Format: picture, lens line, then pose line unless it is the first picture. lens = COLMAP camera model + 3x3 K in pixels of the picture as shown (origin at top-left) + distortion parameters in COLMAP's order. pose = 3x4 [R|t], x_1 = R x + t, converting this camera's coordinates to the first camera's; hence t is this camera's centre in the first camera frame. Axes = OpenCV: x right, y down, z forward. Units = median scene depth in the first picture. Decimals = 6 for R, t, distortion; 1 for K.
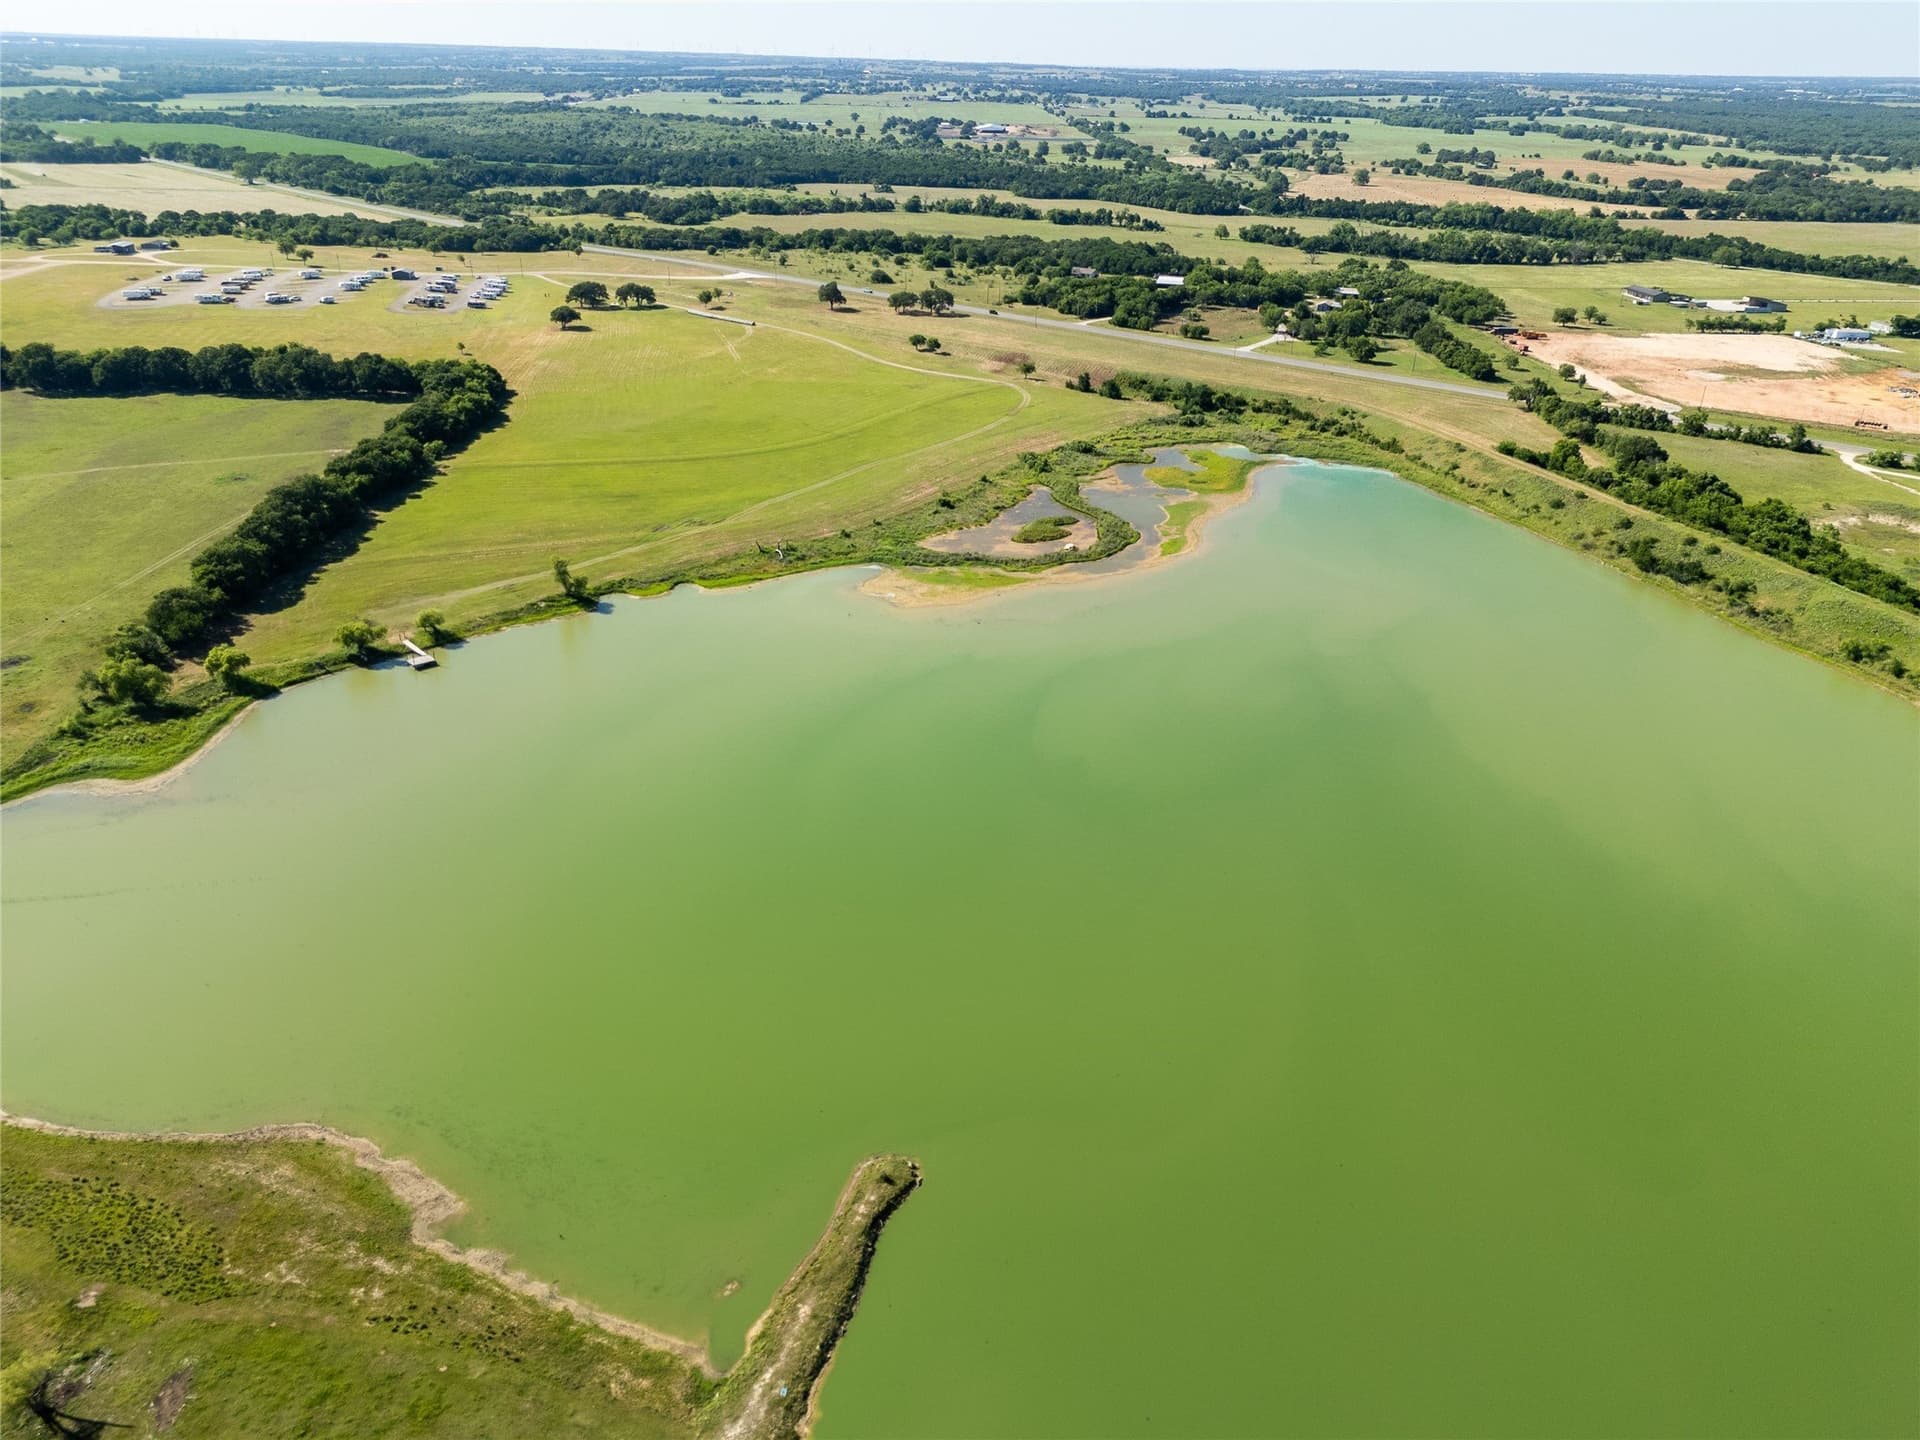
lens RADIAL K [[1423.8, 0, 958.2], [0, 1423.8, 715.1], [0, 0, 1]] dist [0.062279, -0.049231]
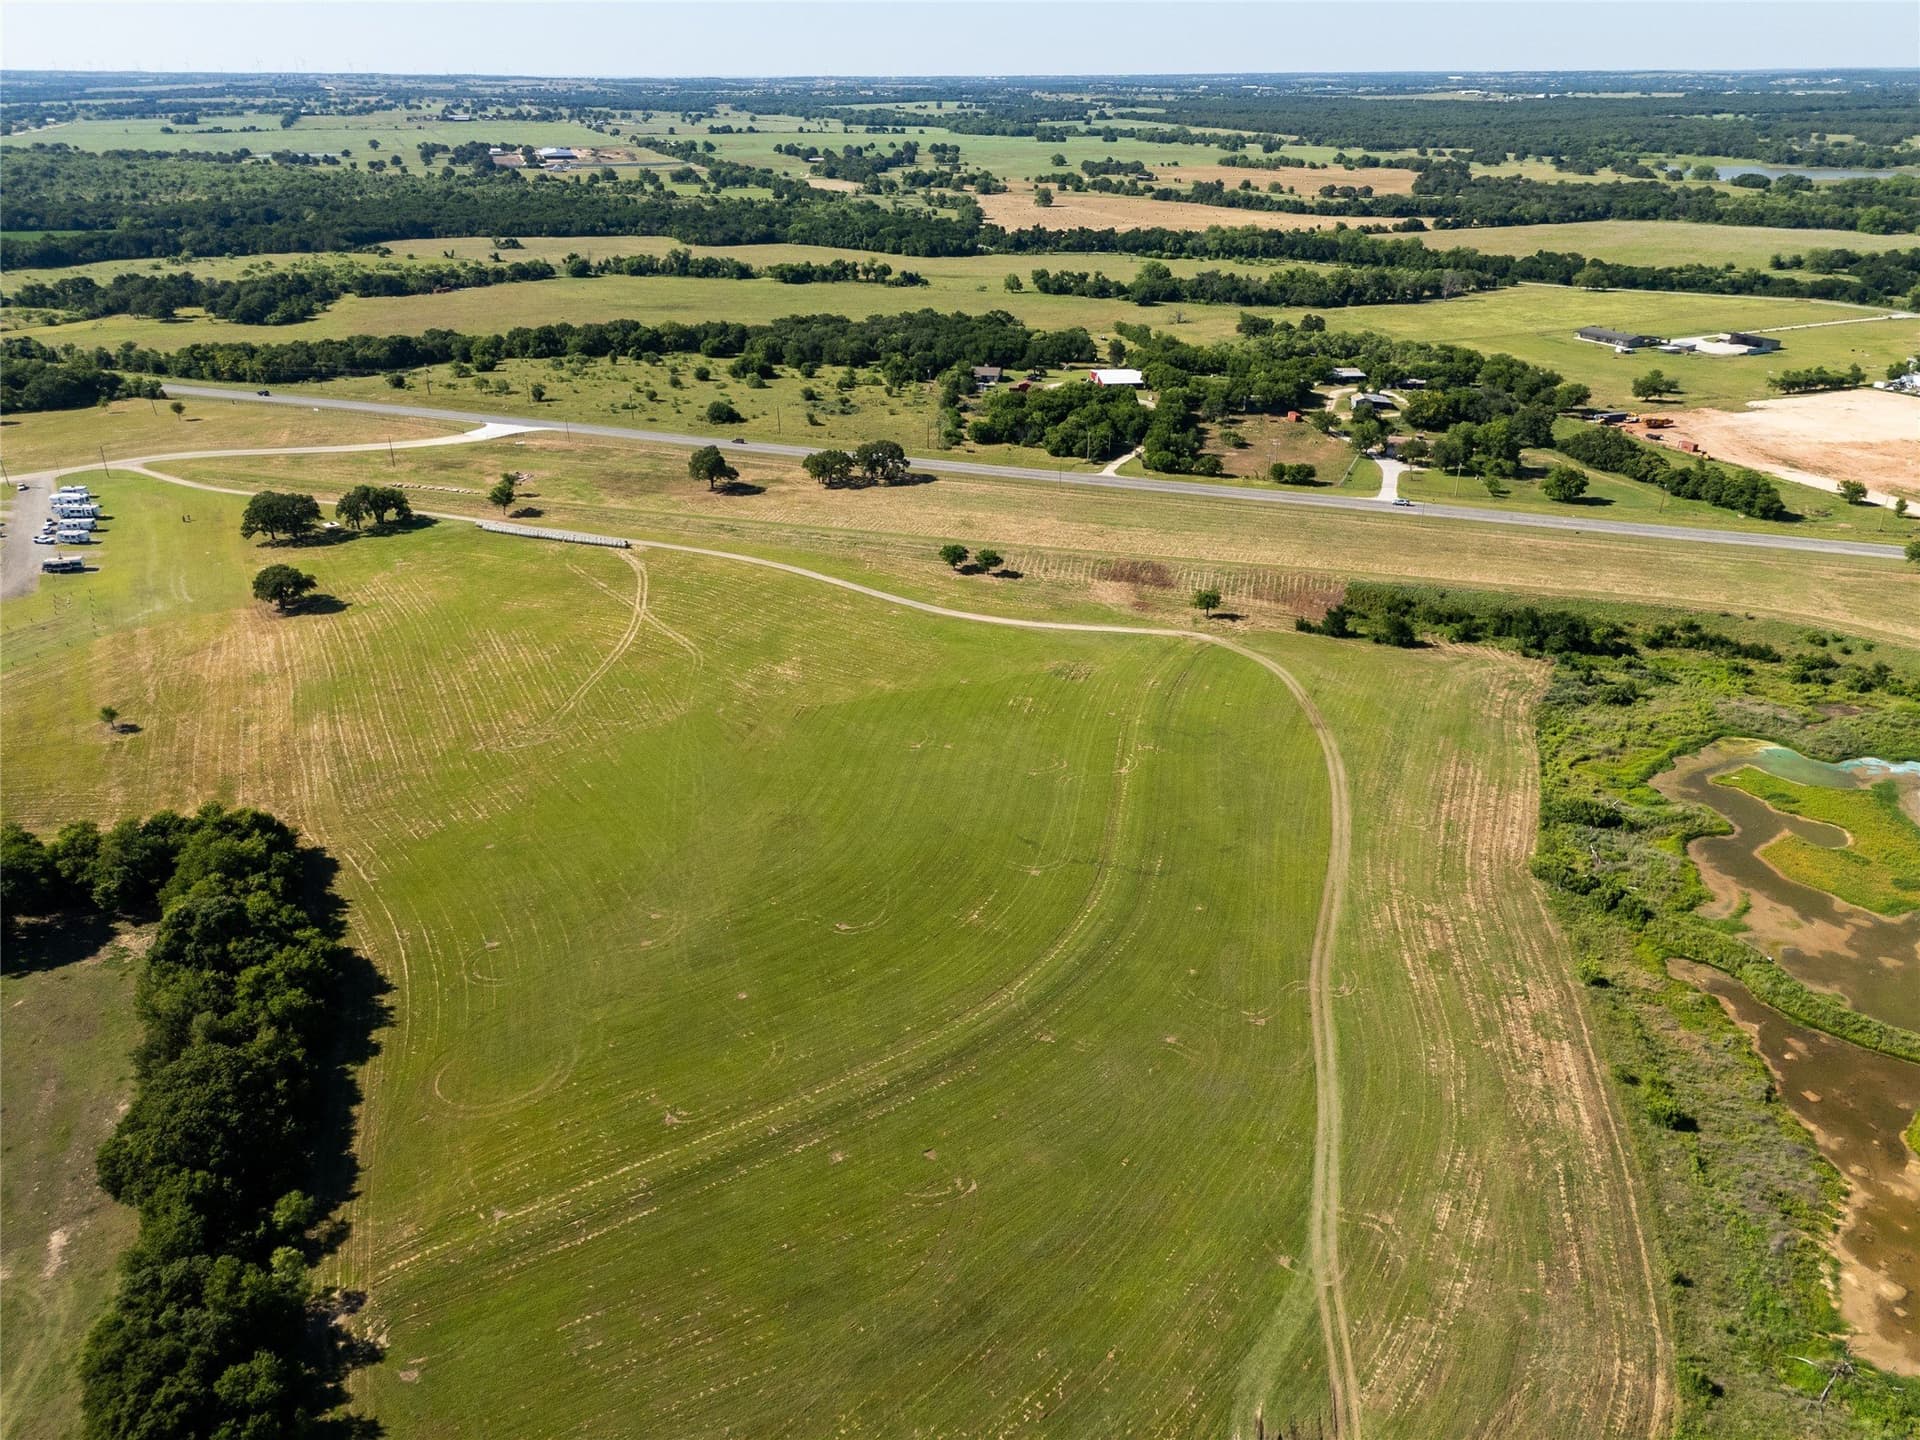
lens RADIAL K [[1423.8, 0, 954.5], [0, 1423.8, 728.6], [0, 0, 1]] dist [0.062279, -0.049231]
pose [[0.941667, -0.161128, 0.295469, -0.113958], [0.160228, 0.986699, 0.027424, -0.110962], [-0.295958, 0.021518, 0.954959, 0.236450]]
